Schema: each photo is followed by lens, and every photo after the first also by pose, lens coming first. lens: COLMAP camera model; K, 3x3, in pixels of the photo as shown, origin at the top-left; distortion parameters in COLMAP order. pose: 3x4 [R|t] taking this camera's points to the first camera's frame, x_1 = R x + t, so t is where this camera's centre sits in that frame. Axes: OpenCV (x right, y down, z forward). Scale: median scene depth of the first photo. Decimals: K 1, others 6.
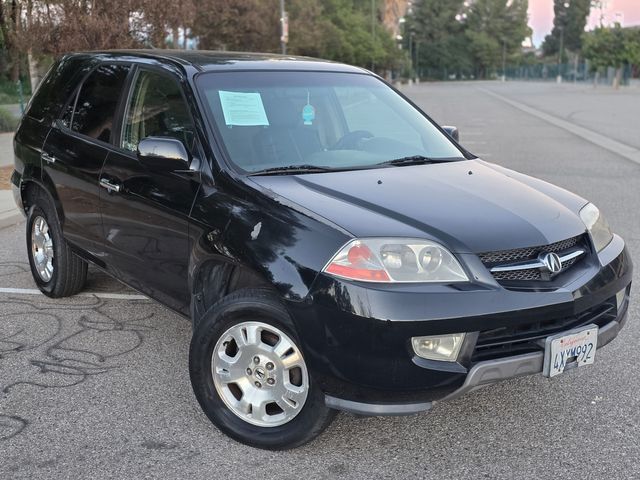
lens RADIAL K [[760.1, 0, 320.0], [0, 760.1, 240.0], [0, 0, 1]] dist [0.062482, -0.048676]
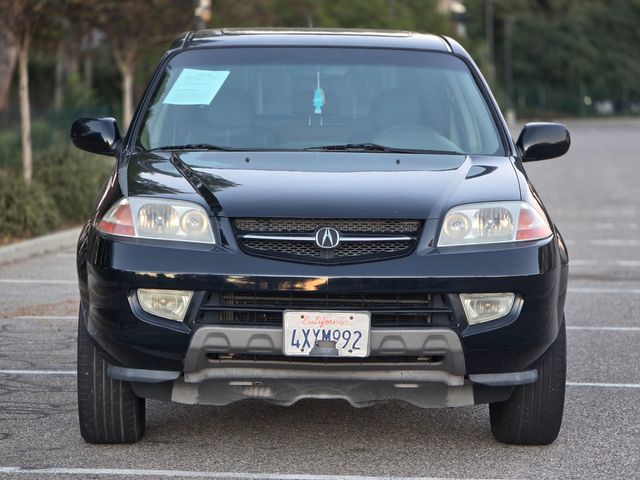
lens RADIAL K [[2165.2, 0, 320.0], [0, 2165.2, 240.0], [0, 0, 1]] dist [0.116039, 0.985628]
pose [[0.810506, 0.029187, -0.585003, 1.412672], [-0.125818, 0.984119, -0.125218, 0.278250], [0.572058, 0.175094, 0.801306, -0.827139]]
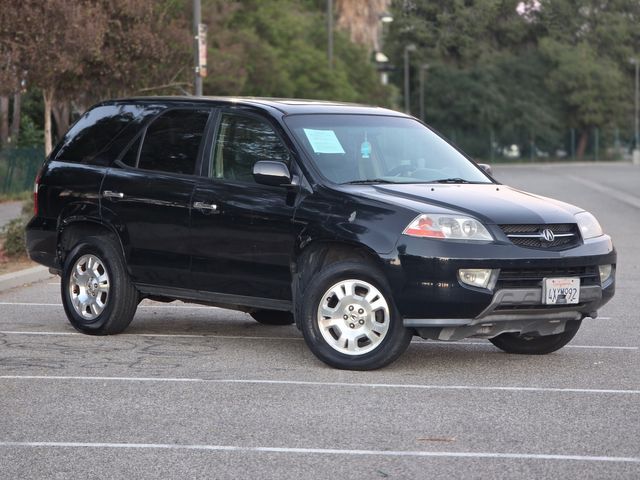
lens RADIAL K [[2165.2, 0, 320.0], [0, 2165.2, 240.0], [0, 0, 1]] dist [0.116039, 0.985628]
pose [[0.996925, 0.000887, 0.078358, -0.389202], [0.012501, 0.985329, -0.170208, 0.611155], [-0.077359, 0.170664, 0.982288, -2.556277]]
